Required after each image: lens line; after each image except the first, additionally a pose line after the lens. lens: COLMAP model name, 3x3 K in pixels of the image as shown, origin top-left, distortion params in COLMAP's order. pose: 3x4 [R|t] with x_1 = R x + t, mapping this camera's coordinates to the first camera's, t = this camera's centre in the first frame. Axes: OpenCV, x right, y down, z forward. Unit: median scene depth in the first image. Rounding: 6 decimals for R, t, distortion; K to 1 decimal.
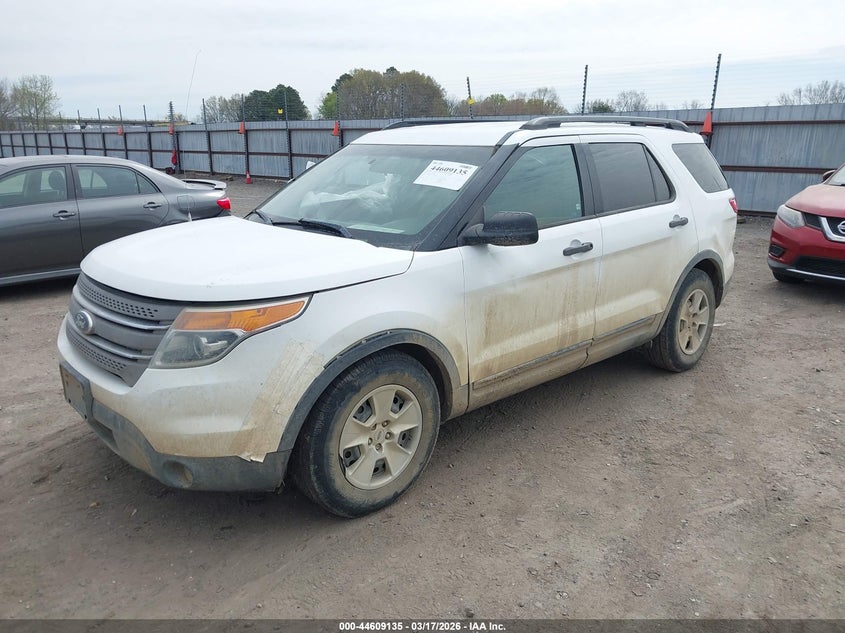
lens RADIAL K [[648.5, 0, 423.0], [0, 648.5, 331.2], [0, 0, 1]] dist [0.000083, 0.001366]
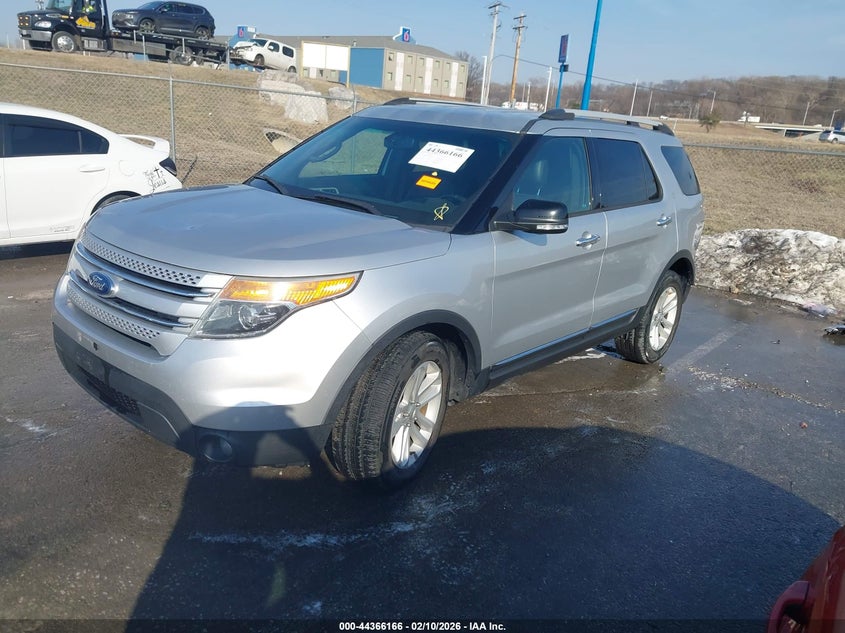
lens RADIAL K [[648.5, 0, 423.0], [0, 648.5, 331.2], [0, 0, 1]] dist [0.000083, 0.001366]
pose [[0.992830, 0.053214, 0.107039, -0.110471], [-0.056347, 0.998060, 0.026466, 0.002258], [-0.105423, -0.032308, 0.993903, 0.003576]]
